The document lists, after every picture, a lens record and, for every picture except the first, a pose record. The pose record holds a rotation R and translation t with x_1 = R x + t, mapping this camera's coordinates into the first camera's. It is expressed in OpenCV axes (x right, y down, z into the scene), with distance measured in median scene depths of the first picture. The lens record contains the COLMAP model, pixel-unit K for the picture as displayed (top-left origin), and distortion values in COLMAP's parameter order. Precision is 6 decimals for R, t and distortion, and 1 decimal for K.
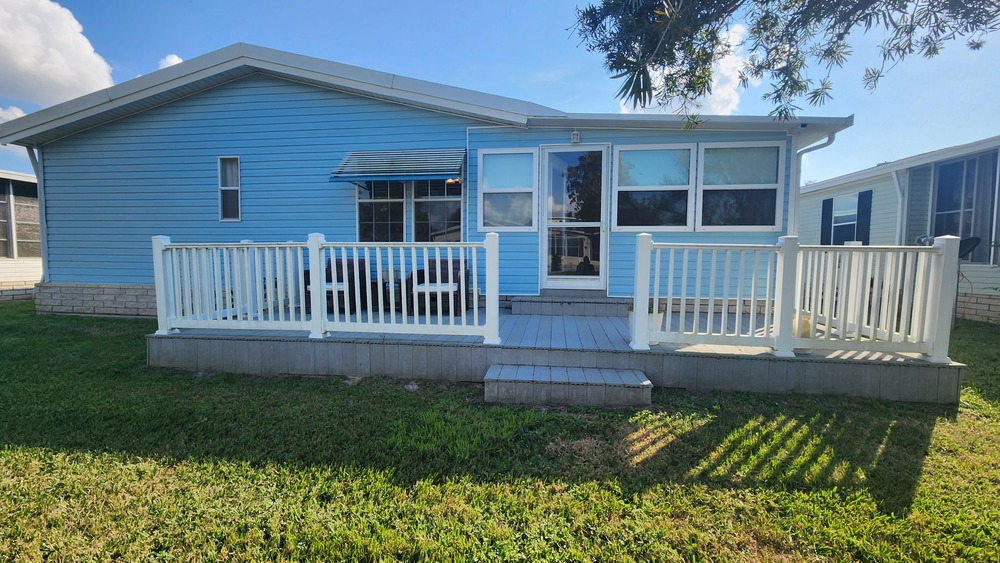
lens RADIAL K [[411.1, 0, 498.1], [0, 411.1, 283.6], [0, 0, 1]] dist [-0.001740, -0.000118]
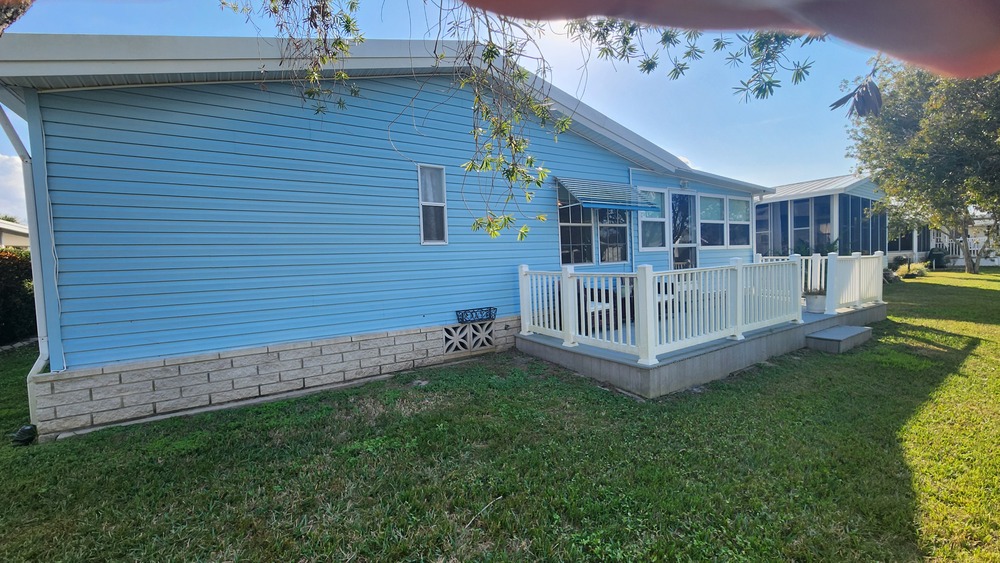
lens RADIAL K [[411.1, 0, 498.1], [0, 411.1, 283.6], [0, 0, 1]] dist [-0.001740, -0.000118]
pose [[0.761734, -0.068579, 0.644250, -1.146469], [0.092319, 0.995725, -0.003161, -0.063888], [-0.641279, 0.061884, 0.764808, 0.320500]]
